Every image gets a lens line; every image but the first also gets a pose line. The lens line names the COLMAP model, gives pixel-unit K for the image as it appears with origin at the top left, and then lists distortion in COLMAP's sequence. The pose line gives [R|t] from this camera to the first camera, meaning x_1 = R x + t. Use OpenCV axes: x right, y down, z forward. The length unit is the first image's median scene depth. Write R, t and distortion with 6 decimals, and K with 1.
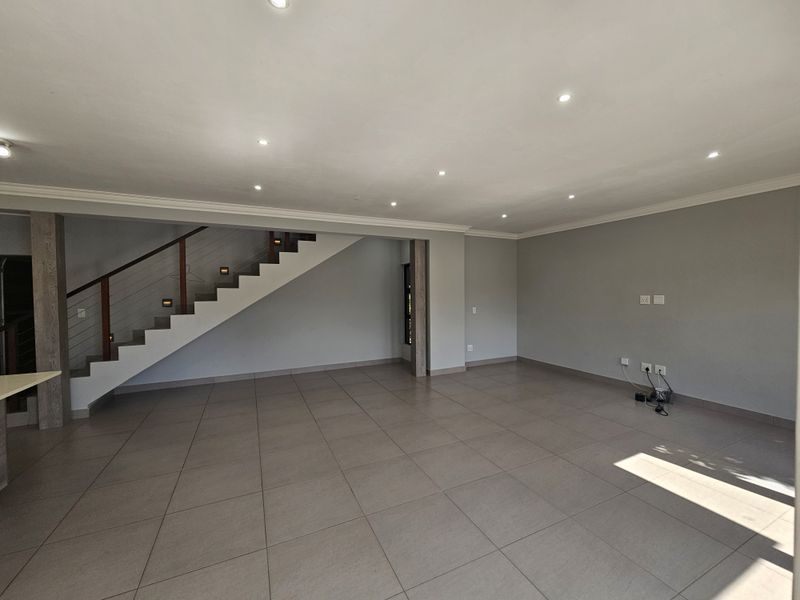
lens RADIAL K [[325.9, 0, 404.0], [0, 325.9, 299.2], [0, 0, 1]] dist [0.000282, 0.000202]
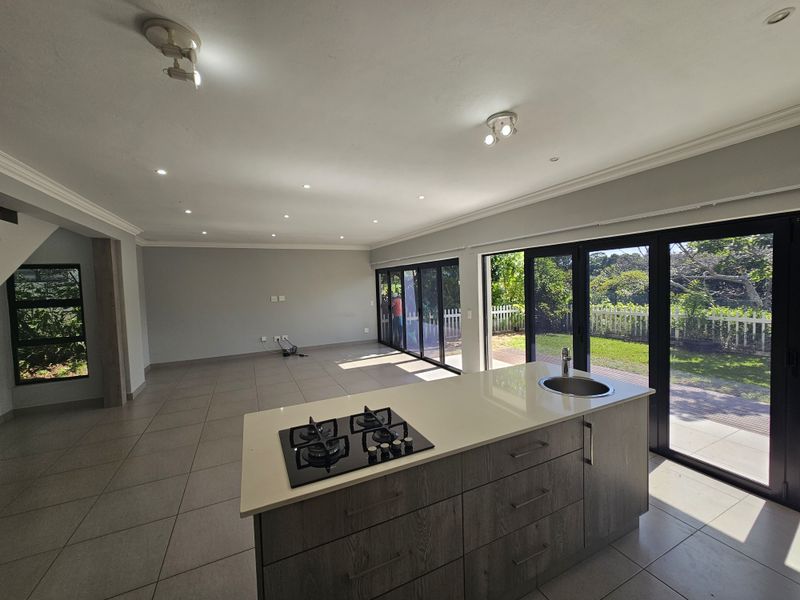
lens RADIAL K [[325.9, 0, 404.0], [0, 325.9, 299.2], [0, 0, 1]] dist [0.000282, 0.000202]
pose [[-0.009529, -0.039524, 0.999173, -1.250526], [0.058317, 0.997496, 0.040014, -0.032979], [-0.998253, 0.058650, -0.007200, 0.451690]]
